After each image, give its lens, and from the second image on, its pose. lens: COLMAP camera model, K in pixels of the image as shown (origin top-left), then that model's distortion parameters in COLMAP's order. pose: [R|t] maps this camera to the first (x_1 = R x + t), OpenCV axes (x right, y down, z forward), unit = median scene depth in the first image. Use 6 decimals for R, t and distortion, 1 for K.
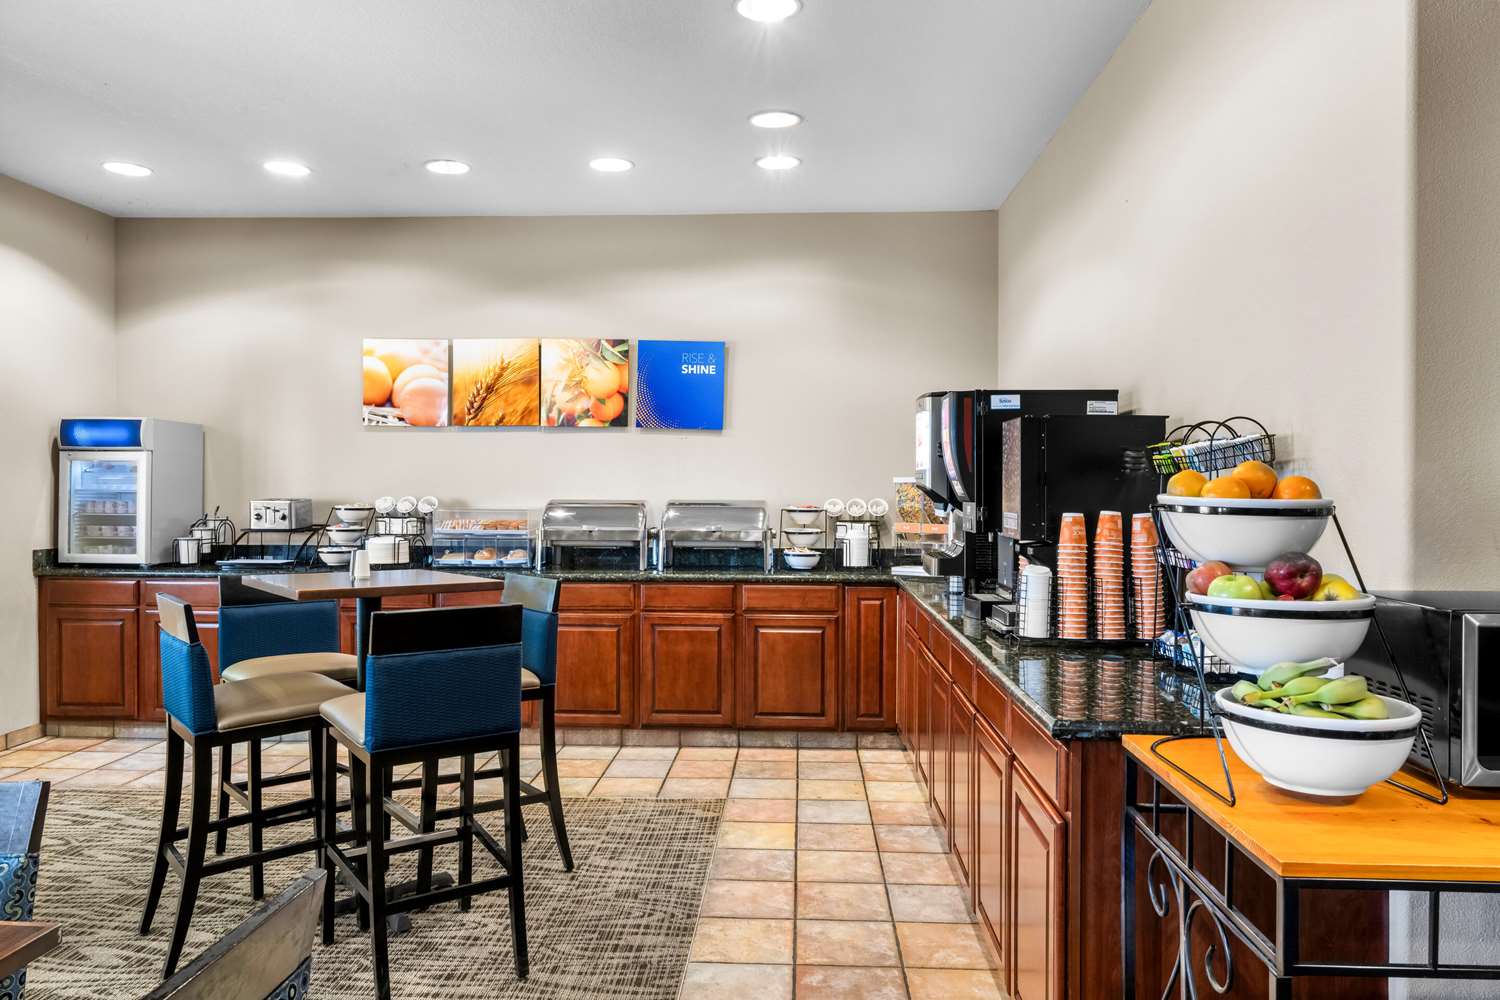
lens RADIAL K [[1030.8, 0, 753.5], [0, 1030.8, 493.6], [0, 0, 1]] dist [0.011211, -0.001701]
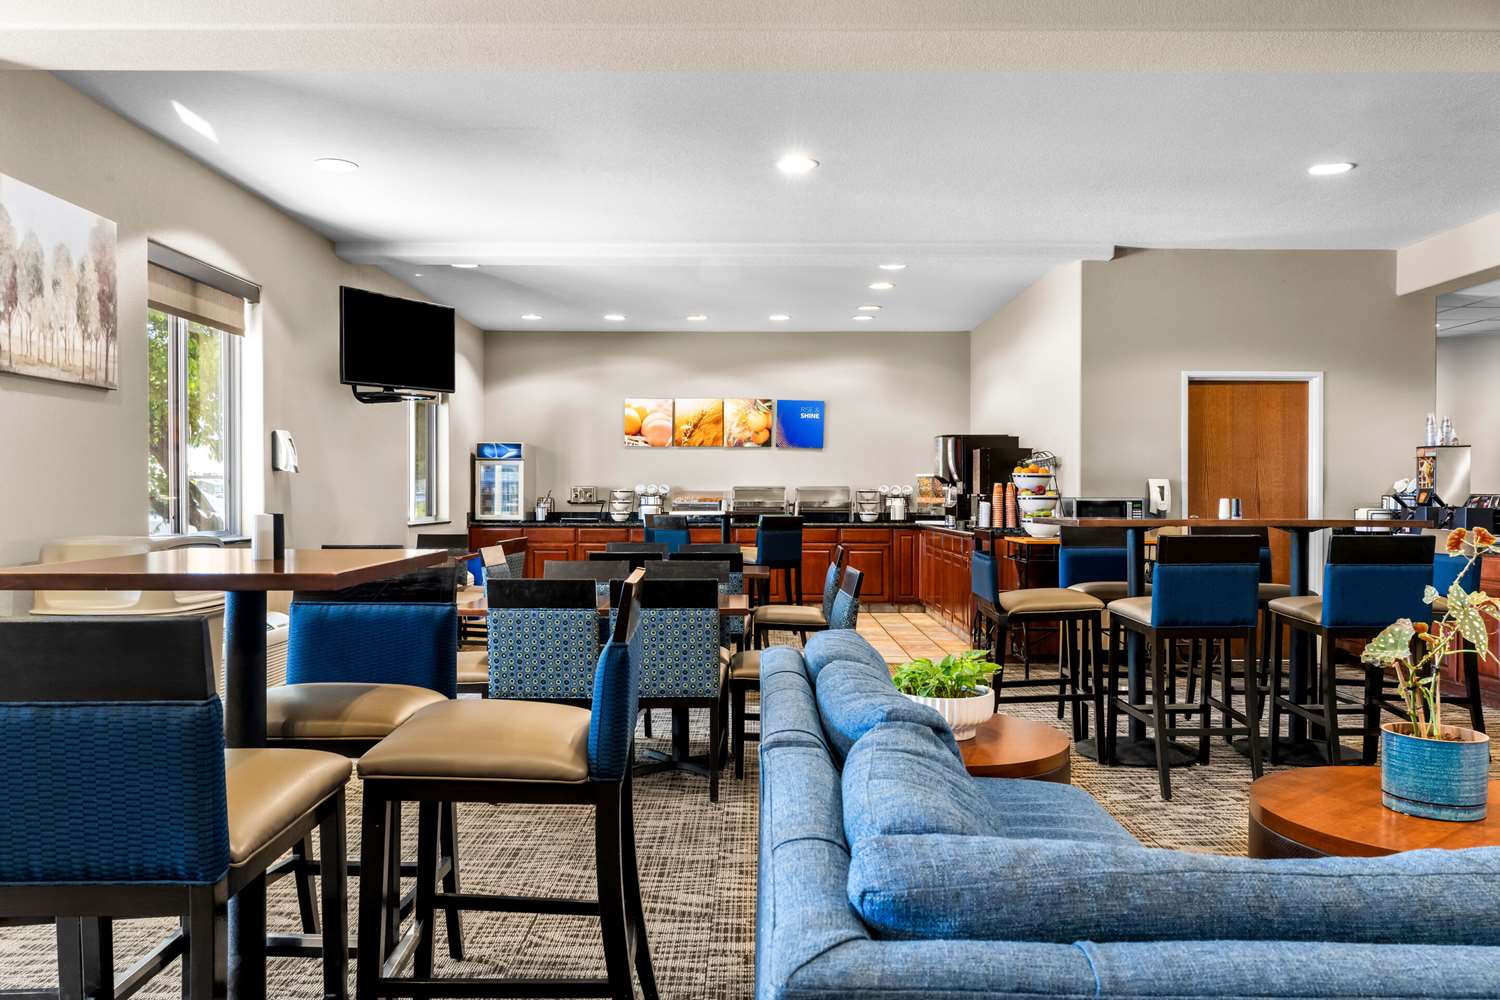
lens RADIAL K [[1088.6, 0, 751.3], [0, 1088.6, 509.7], [0, 0, 1]] dist [0.011751, 0.001787]
pose [[0.999361, -0.001946, 0.035681, -0.232500], [0.001691, 0.999973, 0.007168, 0.034323], [-0.035694, -0.007103, 0.999338, -0.964887]]
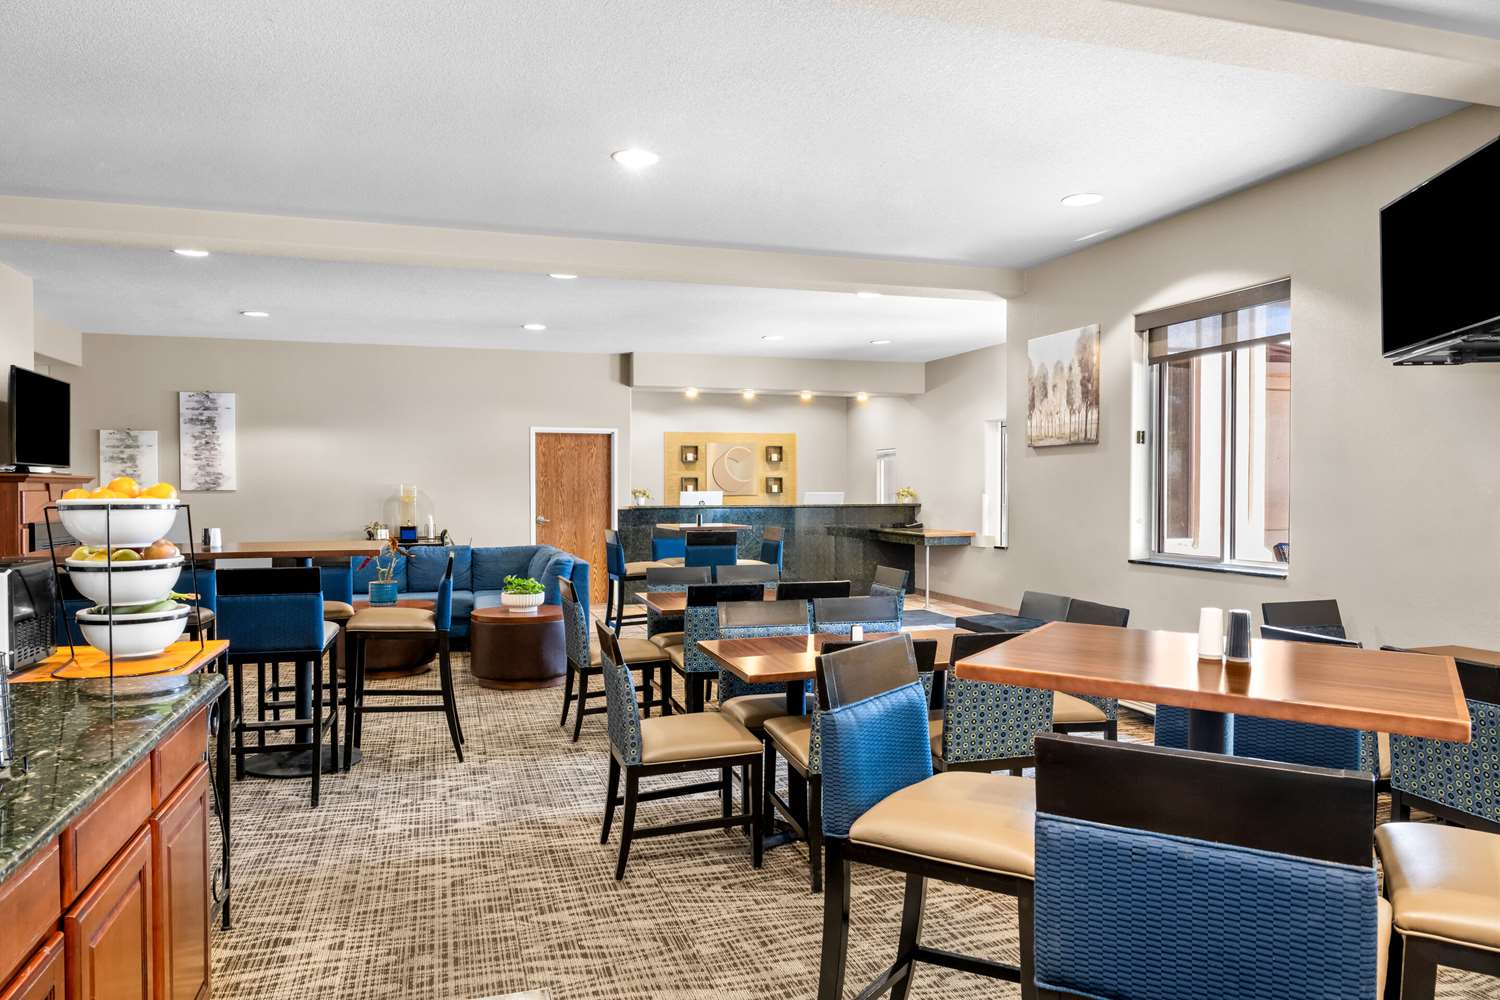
lens RADIAL K [[1030.8, 0, 758.7], [0, 1030.8, 505.6], [0, 0, 1]] dist [0.011211, -0.001701]
pose [[-0.938437, 0.002428, -0.345441, 0.043055], [-0.004909, 0.999781, 0.020363, -0.006134], [0.345415, 0.020805, -0.938219, 0.855275]]
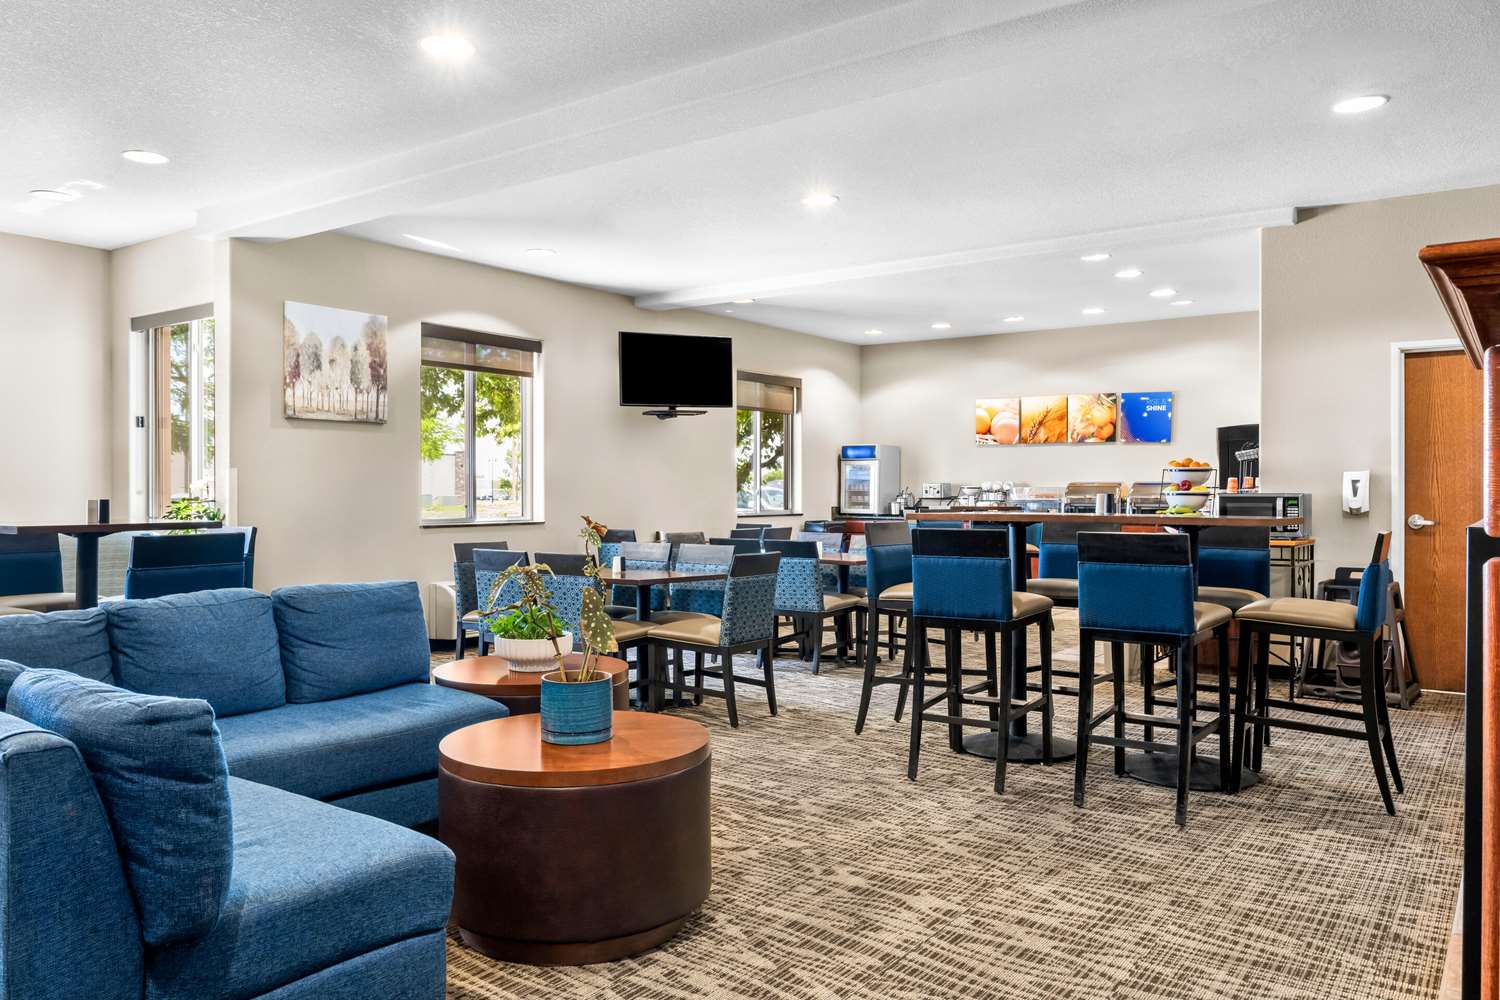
lens RADIAL K [[1088.6, 0, 749.6], [0, 1088.6, 492.9], [0, 0, 1]] dist [0.011751, 0.001787]
pose [[0.833971, -0.001719, -0.551806, 0.401280], [-0.001572, 0.999984, -0.005491, 0.036504], [0.551806, 0.005446, 0.833955, -0.951563]]
